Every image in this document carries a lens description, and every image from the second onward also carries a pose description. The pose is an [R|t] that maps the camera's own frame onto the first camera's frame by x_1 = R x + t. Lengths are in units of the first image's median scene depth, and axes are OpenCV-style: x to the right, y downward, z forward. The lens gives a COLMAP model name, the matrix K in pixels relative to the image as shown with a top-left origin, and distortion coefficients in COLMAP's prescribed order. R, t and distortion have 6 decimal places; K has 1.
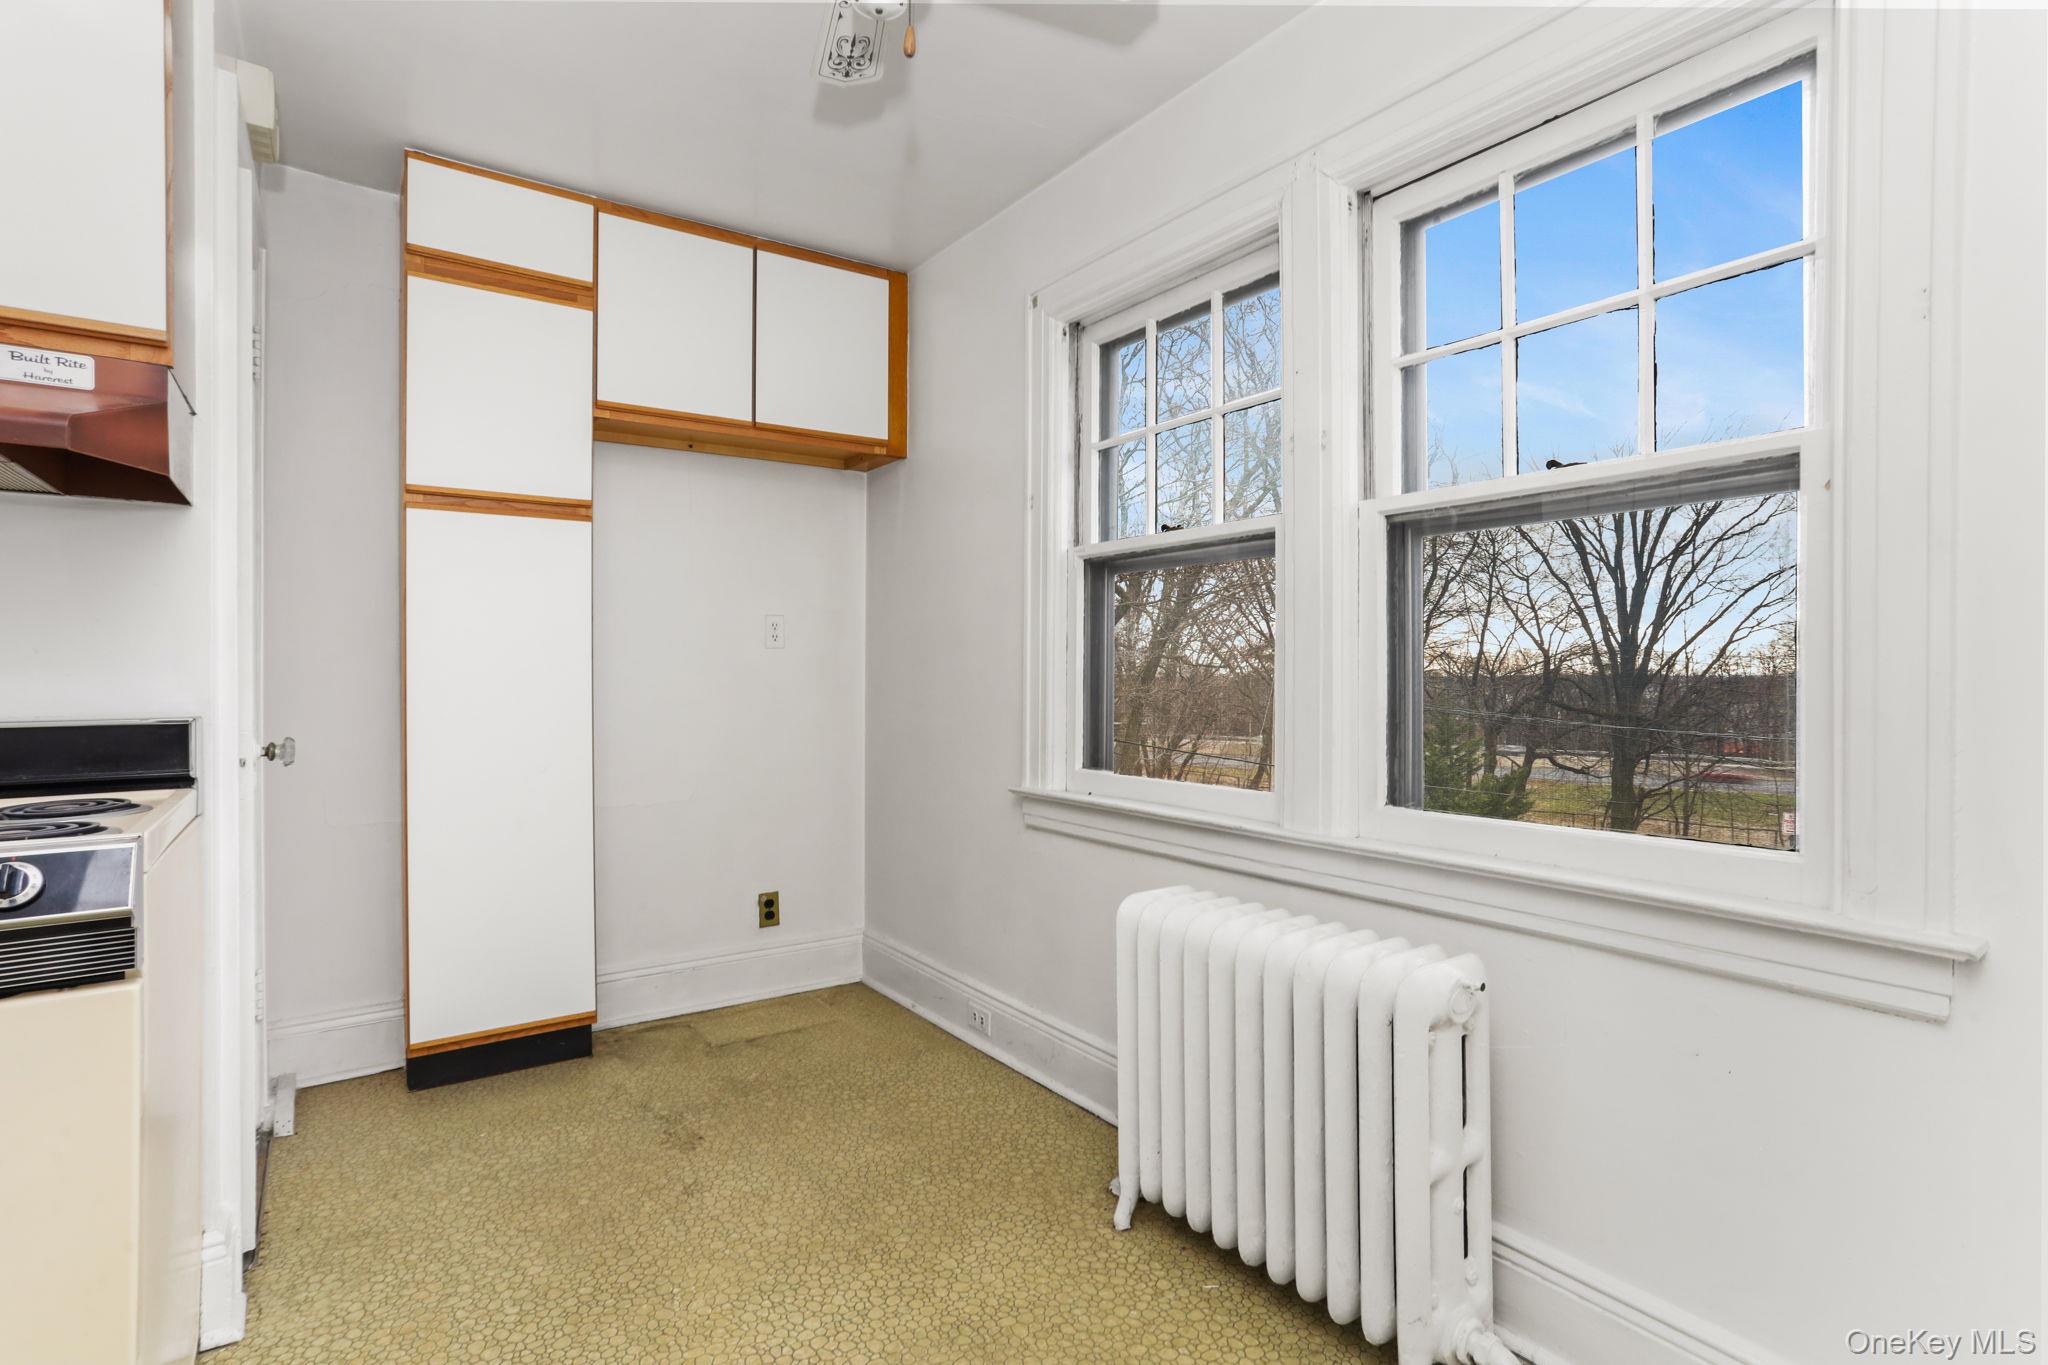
lens RADIAL K [[1004.5, 0, 1024.0], [0, 1004.5, 682.5], [0, 0, 1]] dist [-0.048974, 0.030941]
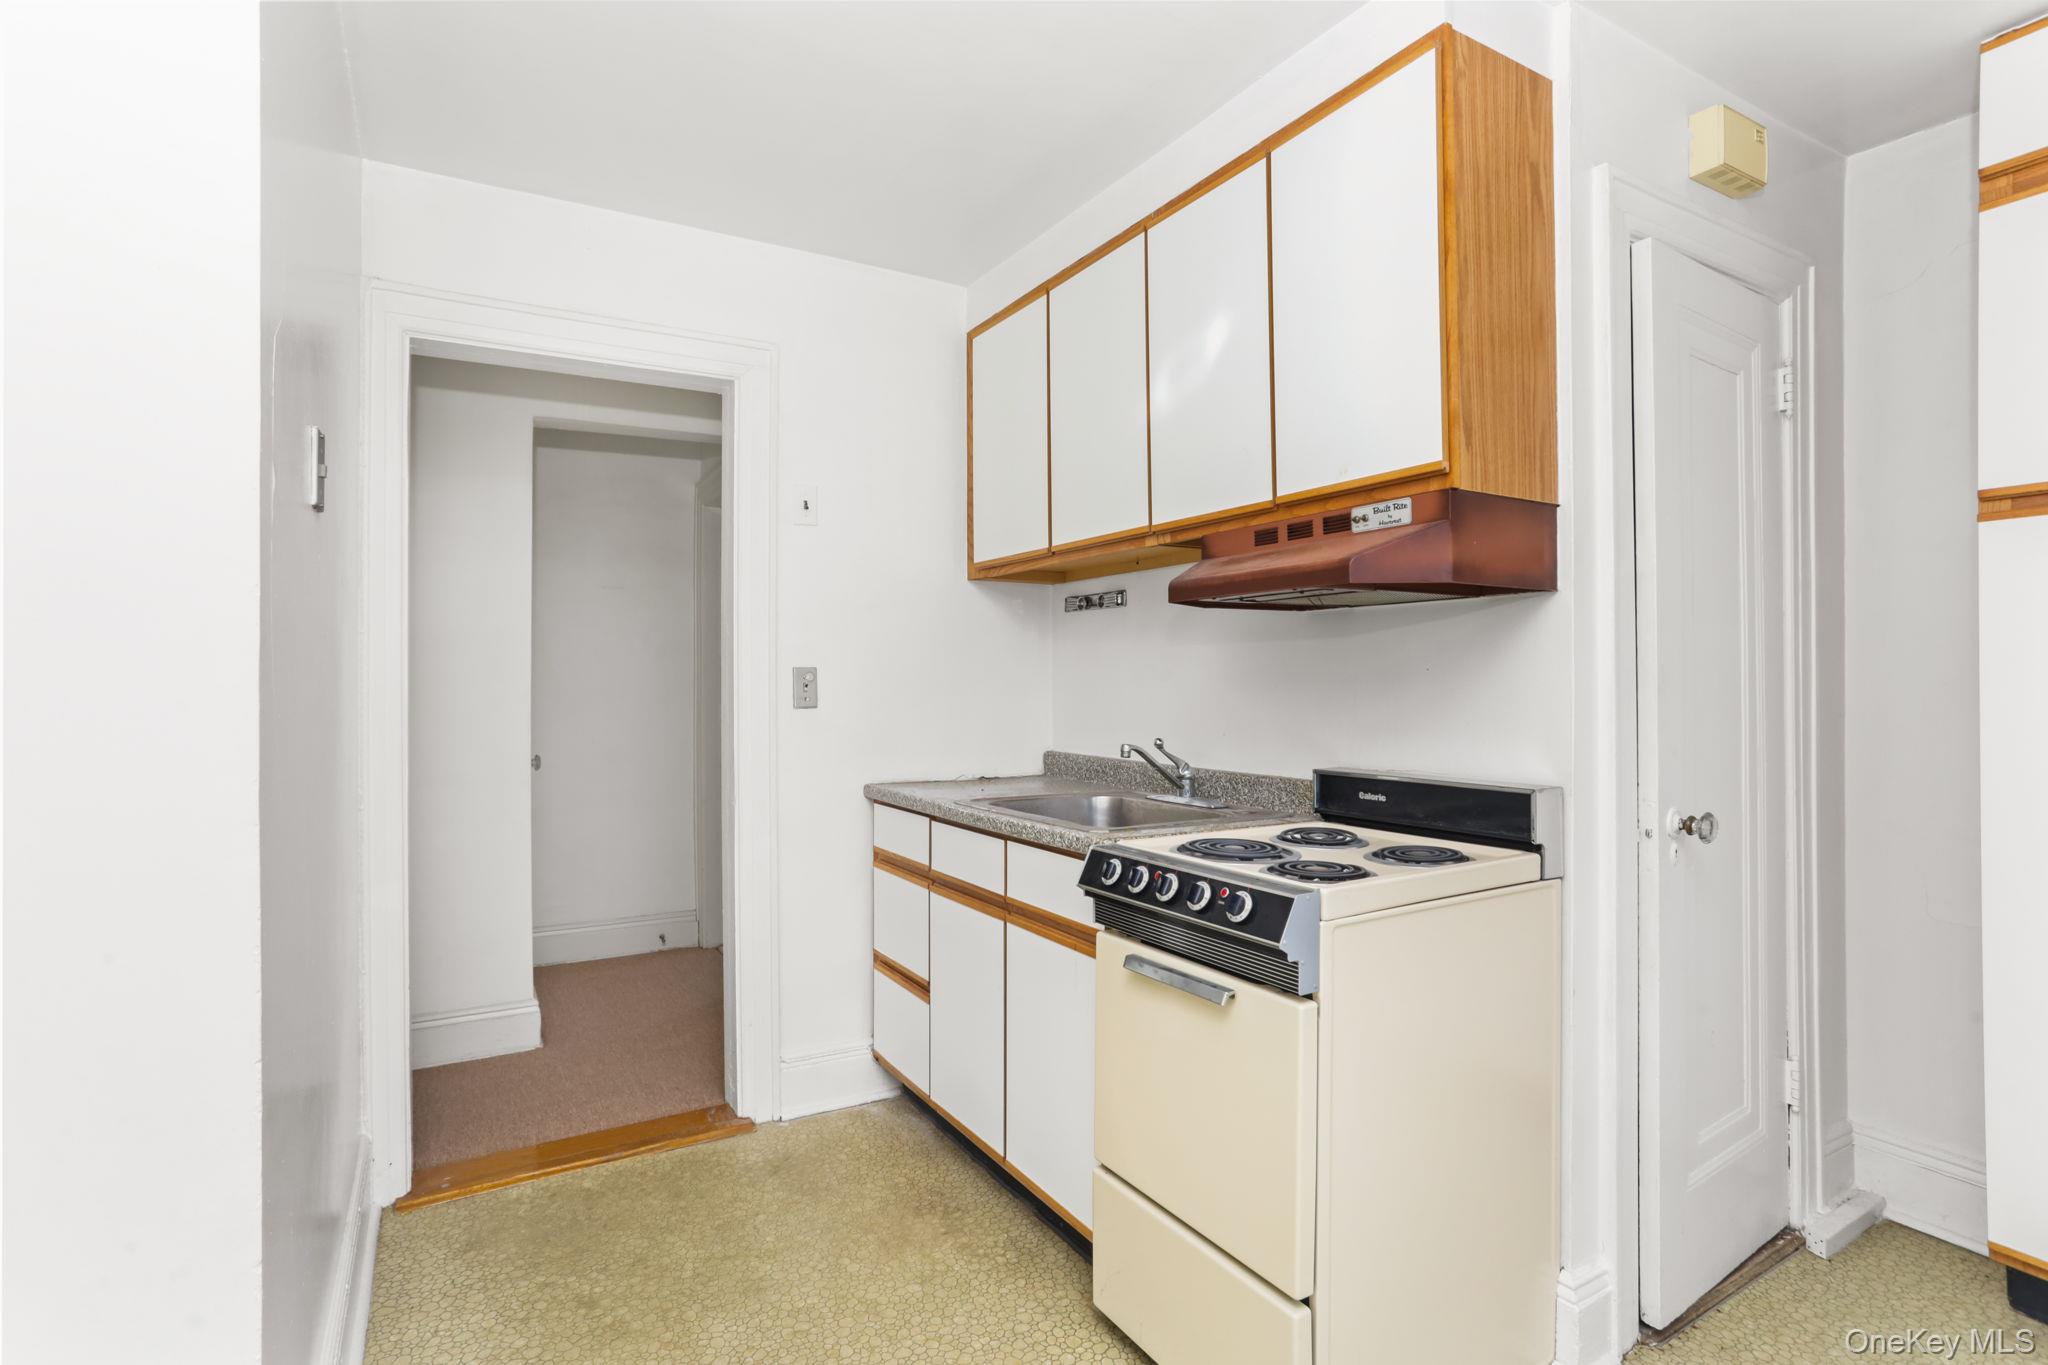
lens RADIAL K [[1004.5, 0, 1024.0], [0, 1004.5, 682.5], [0, 0, 1]] dist [-0.048974, 0.030941]
pose [[-0.096761, -0.009268, -0.995265, 0.254594], [-0.003710, 0.999953, -0.008951, -0.057408], [0.995301, 0.002826, -0.096790, 0.449784]]
